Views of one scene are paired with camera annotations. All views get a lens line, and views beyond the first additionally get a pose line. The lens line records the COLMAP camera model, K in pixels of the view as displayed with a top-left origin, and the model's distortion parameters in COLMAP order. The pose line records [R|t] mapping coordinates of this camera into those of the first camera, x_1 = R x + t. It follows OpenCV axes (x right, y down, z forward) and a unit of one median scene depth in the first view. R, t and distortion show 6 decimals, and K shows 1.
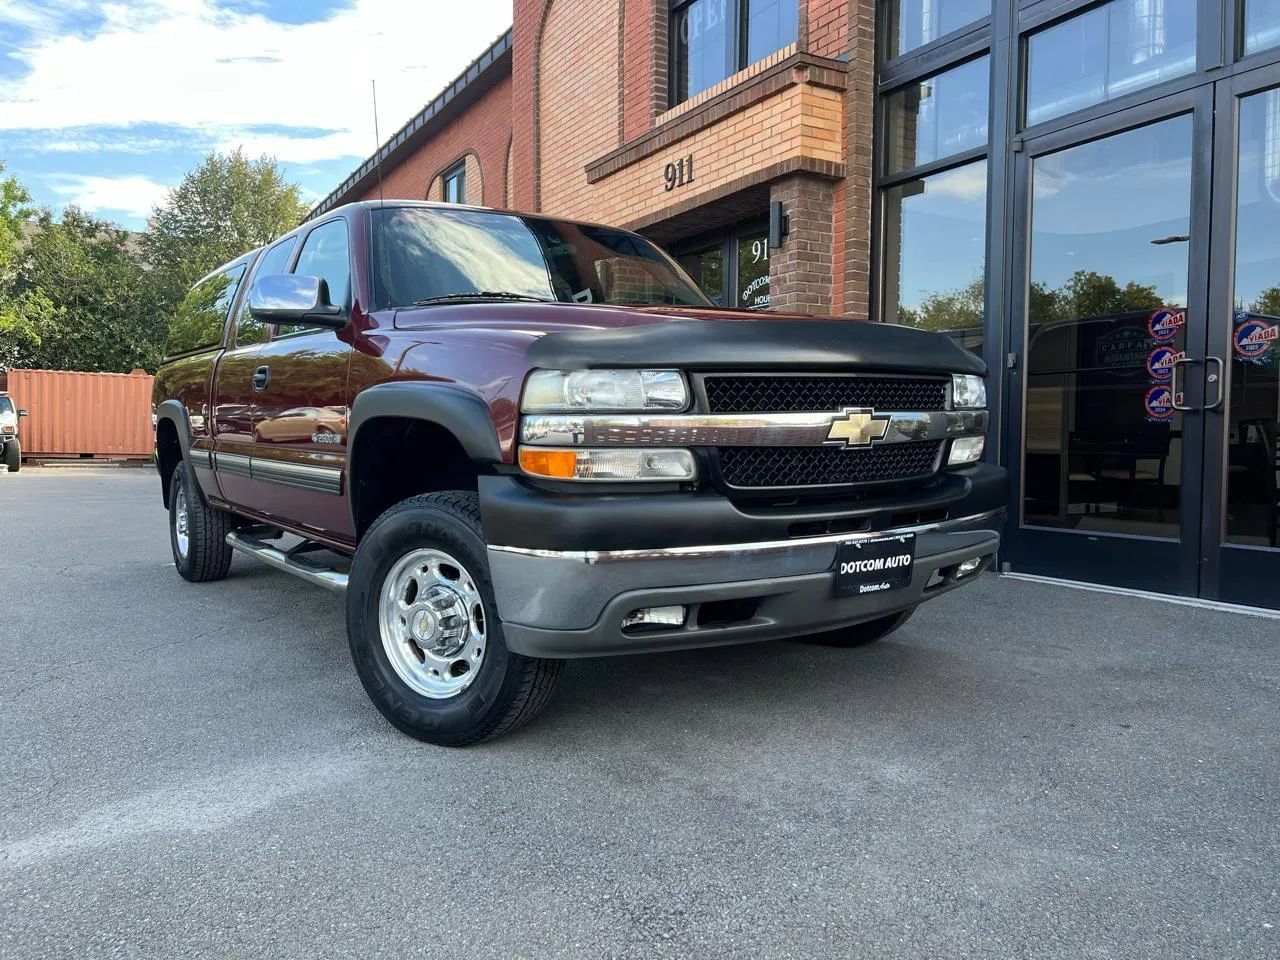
lens RADIAL K [[965.4, 0, 637.4], [0, 965.4, 480.5], [0, 0, 1]] dist [0.039393, -0.045406]
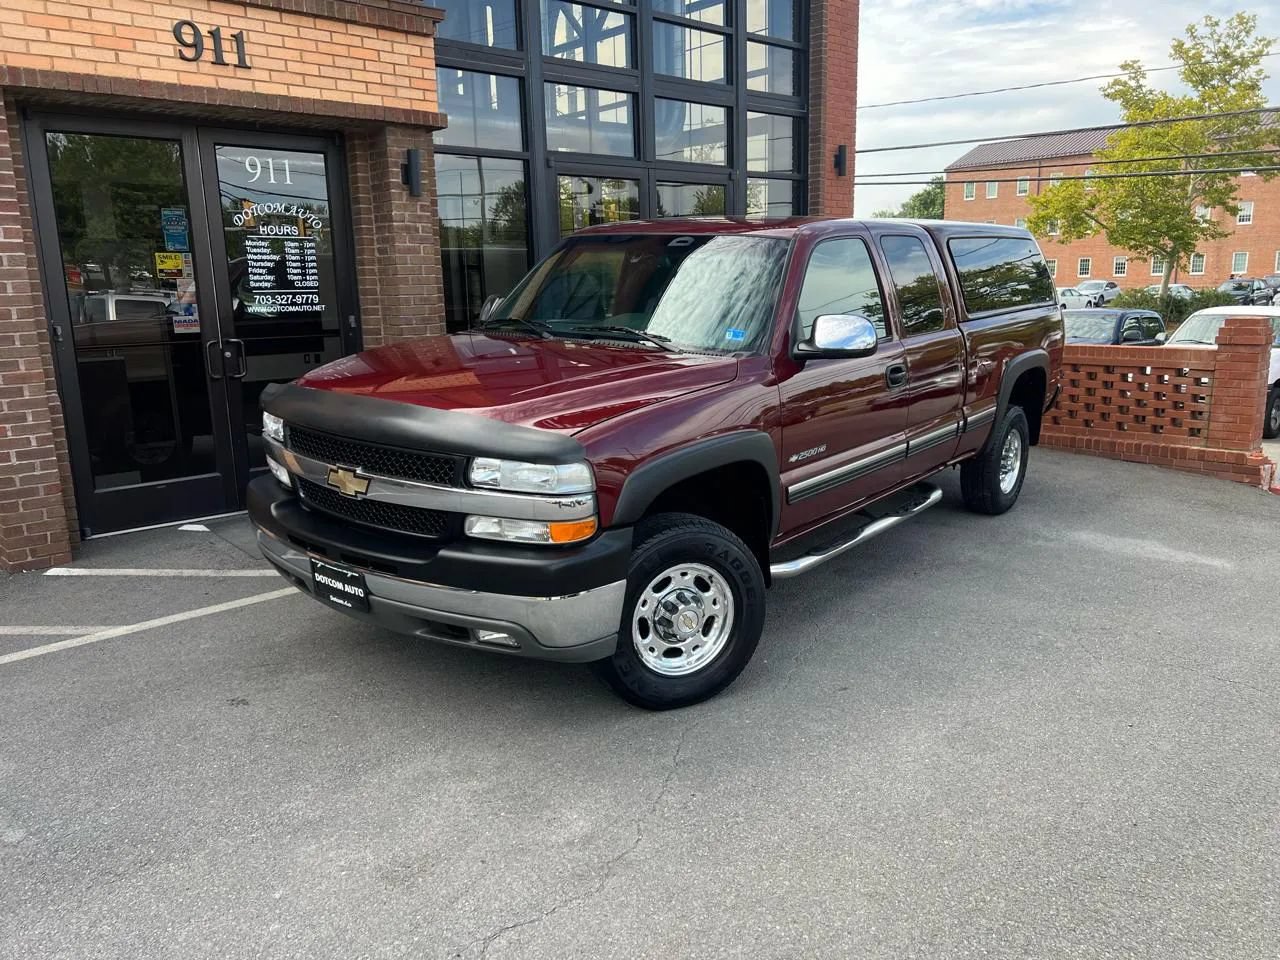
lens RADIAL K [[965.4, 0, 643.8], [0, 965.4, 480.4], [0, 0, 1]] dist [0.039393, -0.045406]
pose [[-0.208732, -0.204661, 0.956318, -0.943780], [0.058427, 0.973501, 0.221091, -0.167504], [-0.976226, 0.102024, -0.191244, 1.017644]]
